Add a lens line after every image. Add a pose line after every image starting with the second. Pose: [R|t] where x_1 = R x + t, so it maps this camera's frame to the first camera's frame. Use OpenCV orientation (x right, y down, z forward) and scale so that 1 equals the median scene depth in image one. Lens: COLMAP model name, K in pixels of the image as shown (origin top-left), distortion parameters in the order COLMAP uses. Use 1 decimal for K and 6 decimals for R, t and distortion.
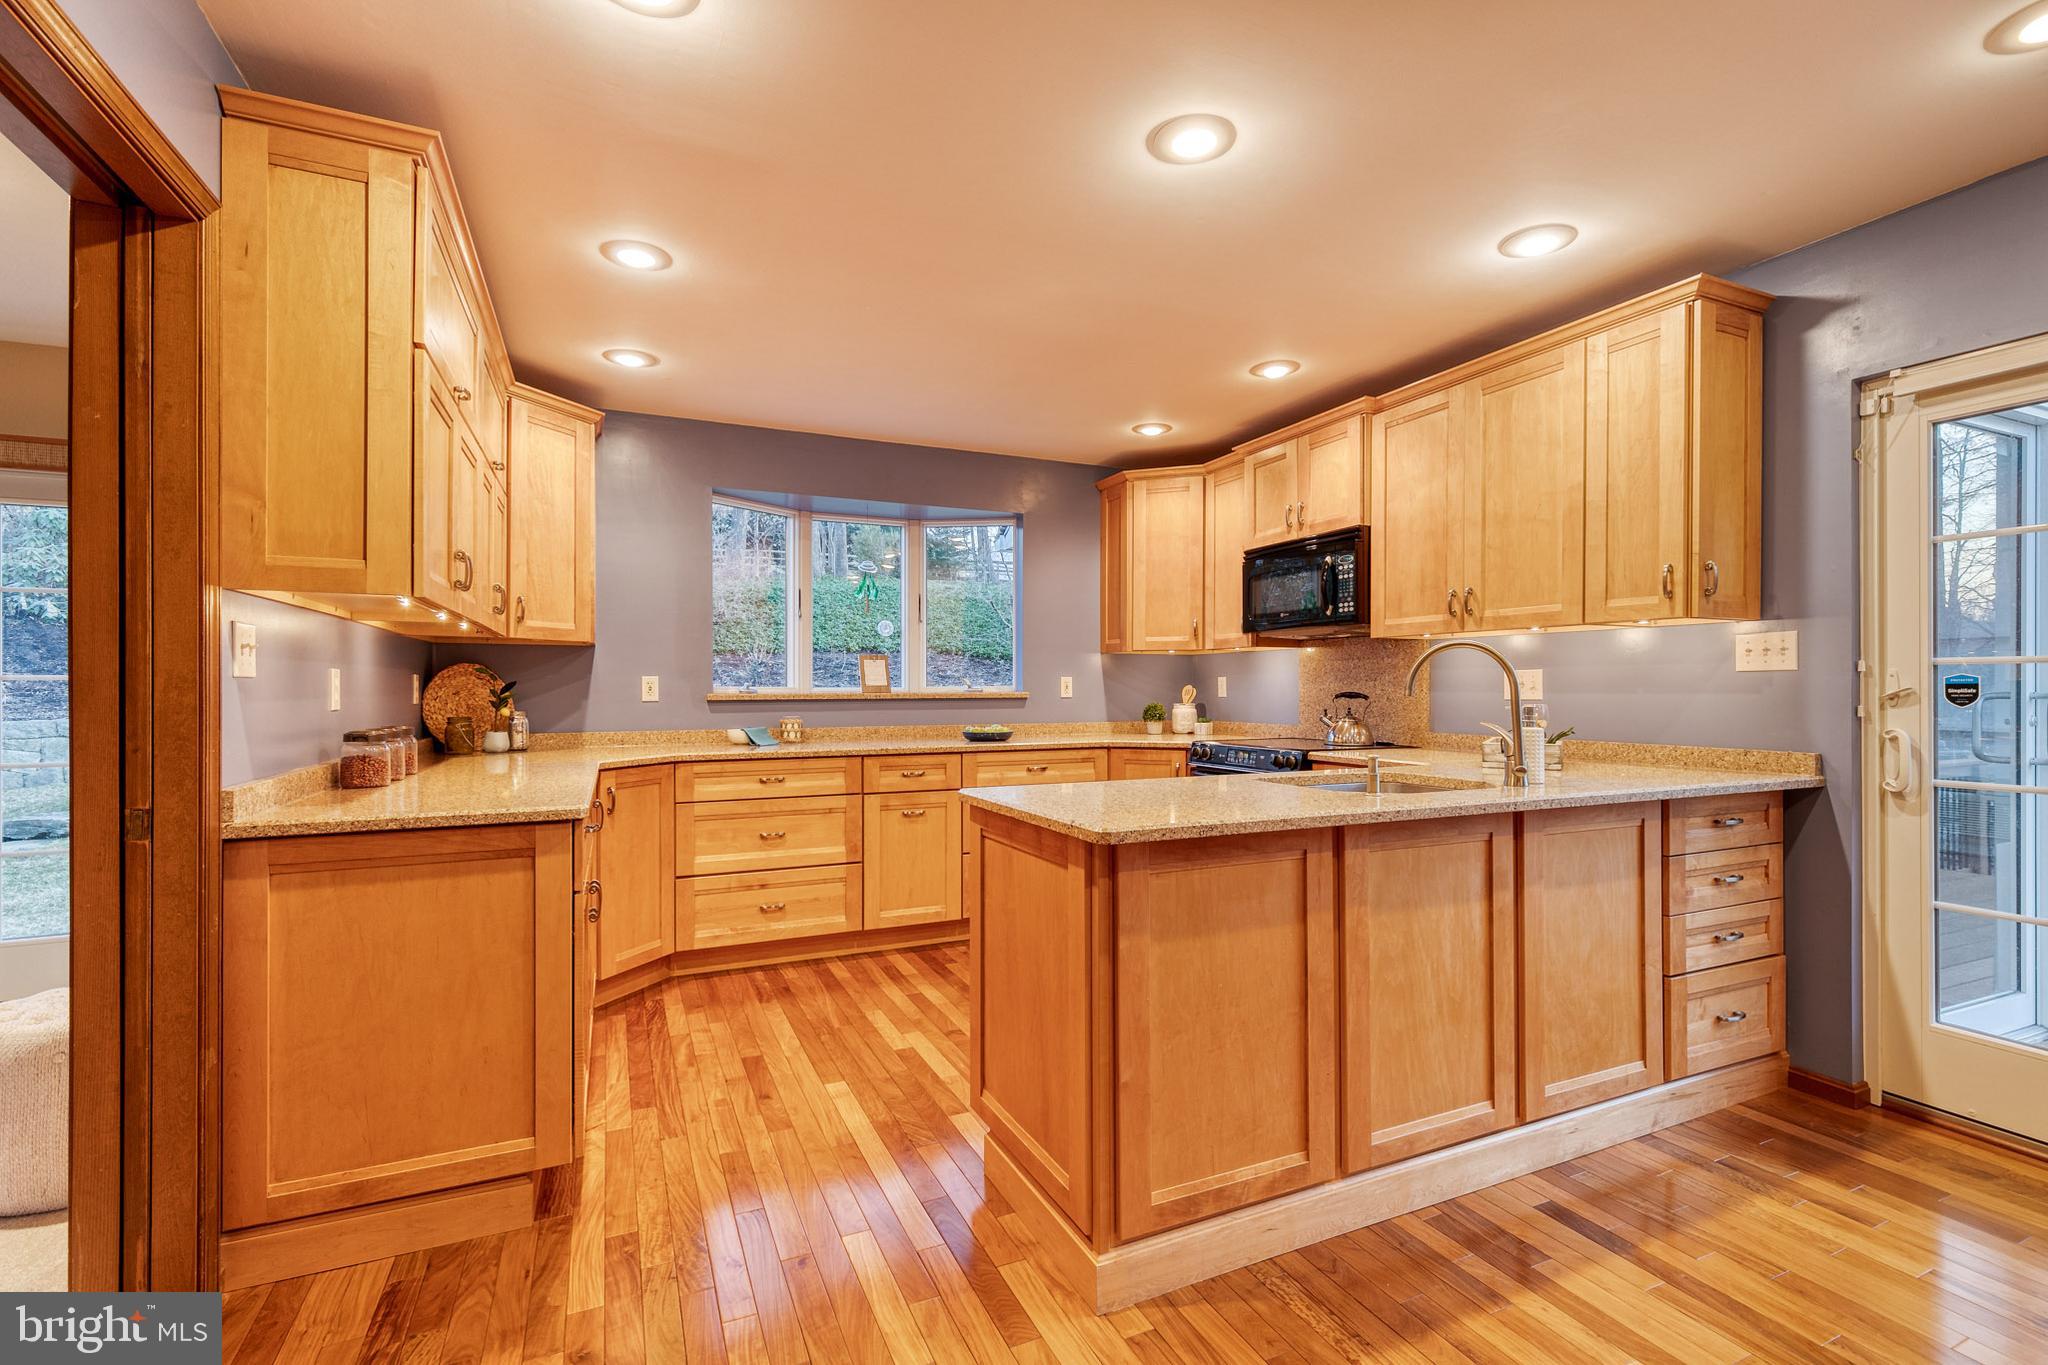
lens RADIAL K [[921.3, 0, 1034.9], [0, 921.3, 685.6], [0, 0, 1]] dist [0.007567, -0.001596]
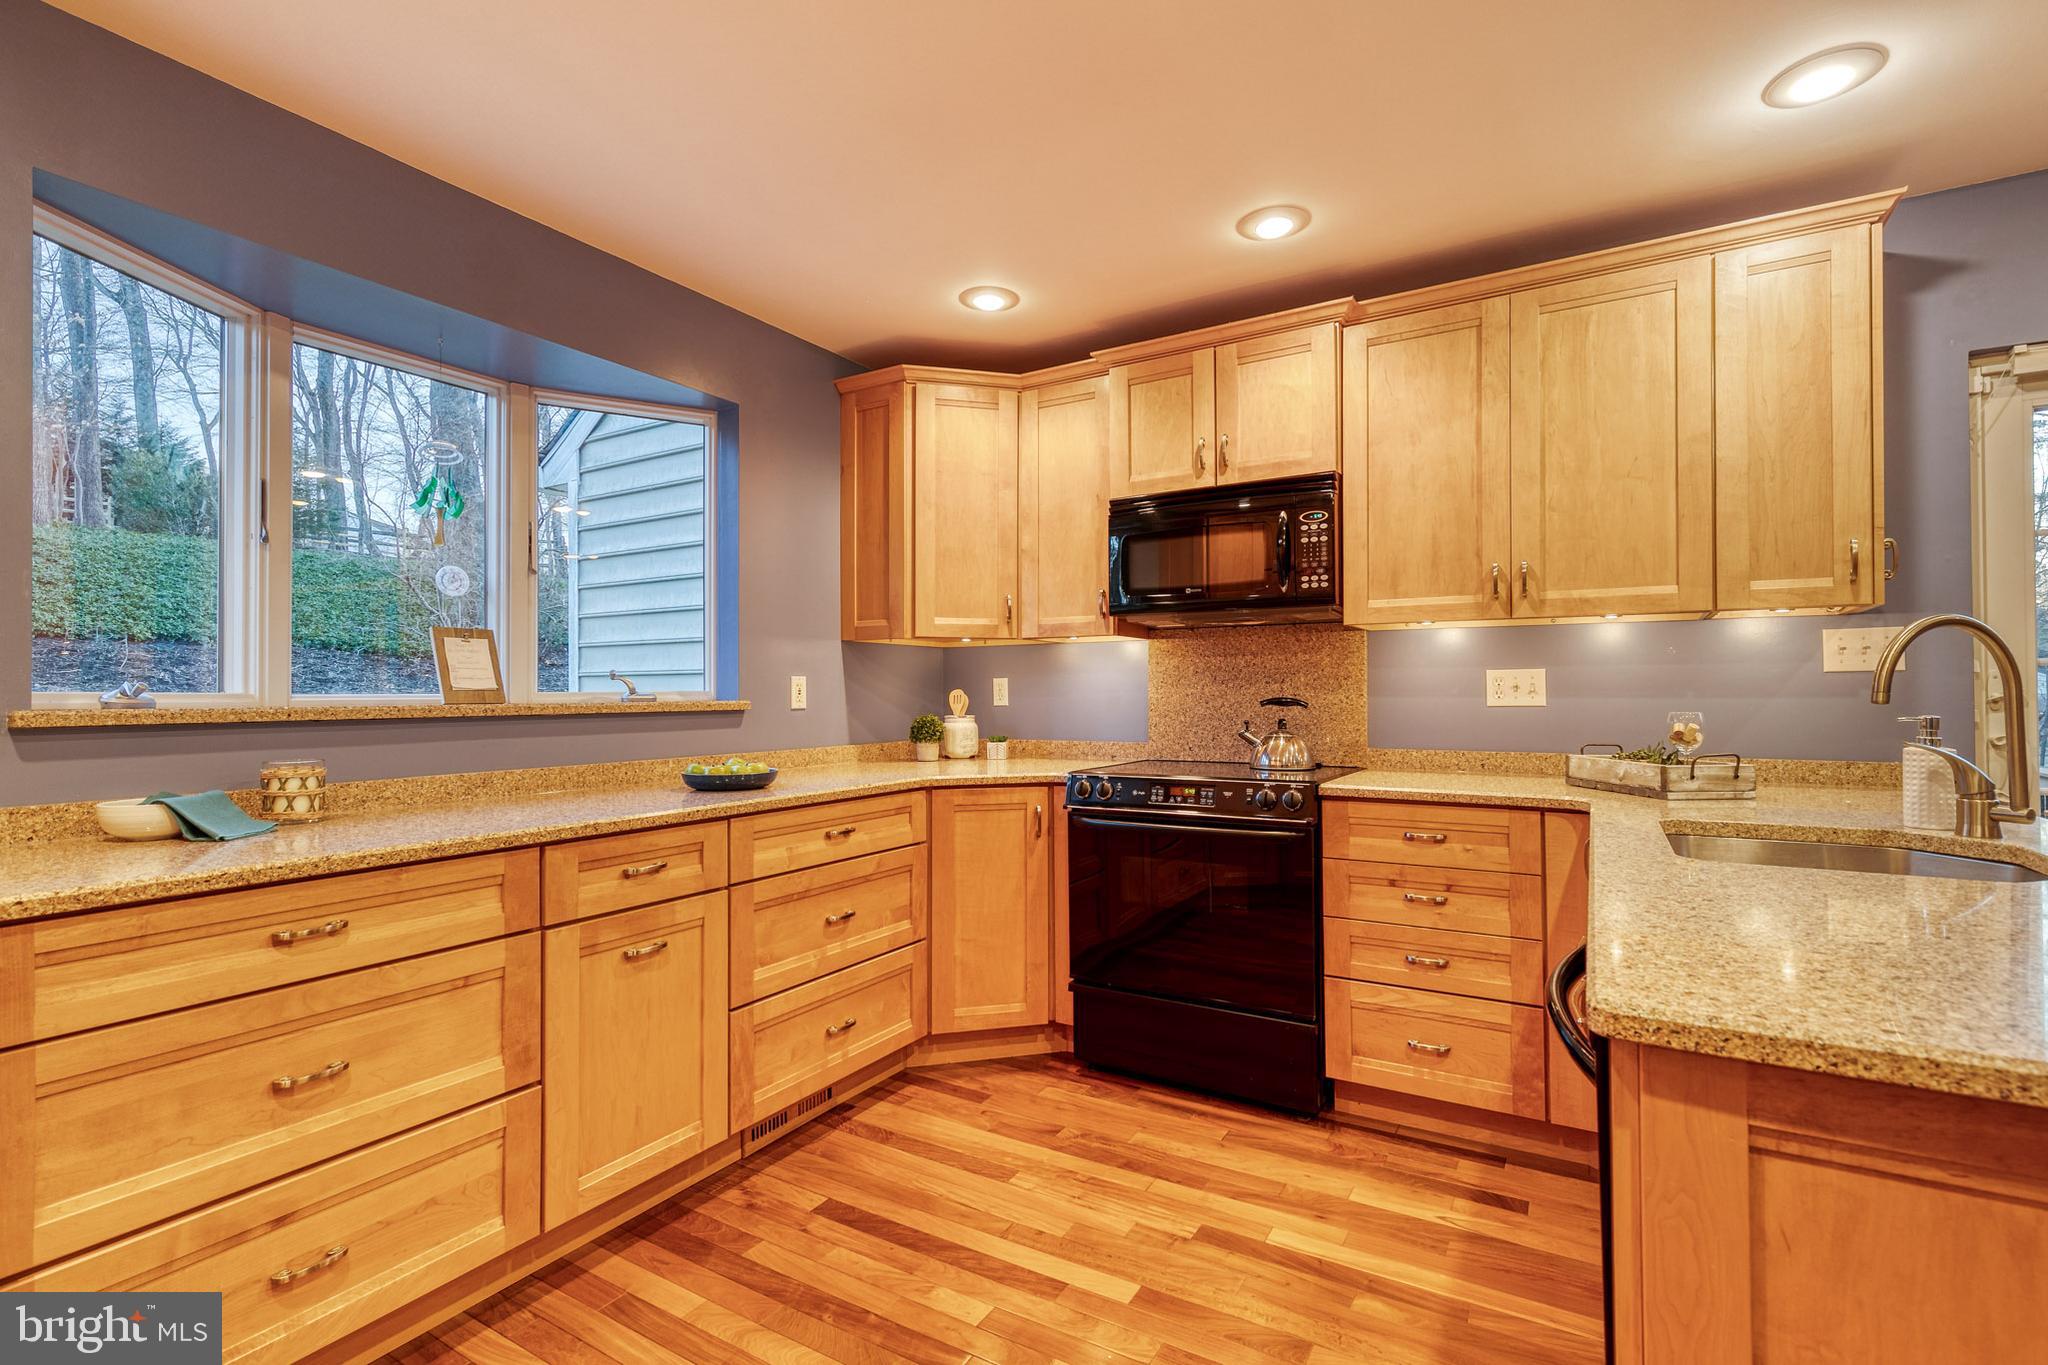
lens RADIAL K [[921.3, 0, 1018.8], [0, 921.3, 684.7], [0, 0, 1]] dist [0.007567, -0.001596]
pose [[0.821219, 0.003835, 0.570601, -0.250141], [0.001494, 0.999960, -0.008871, 0.002587], [-0.570612, 0.008137, 0.821180, 0.488894]]
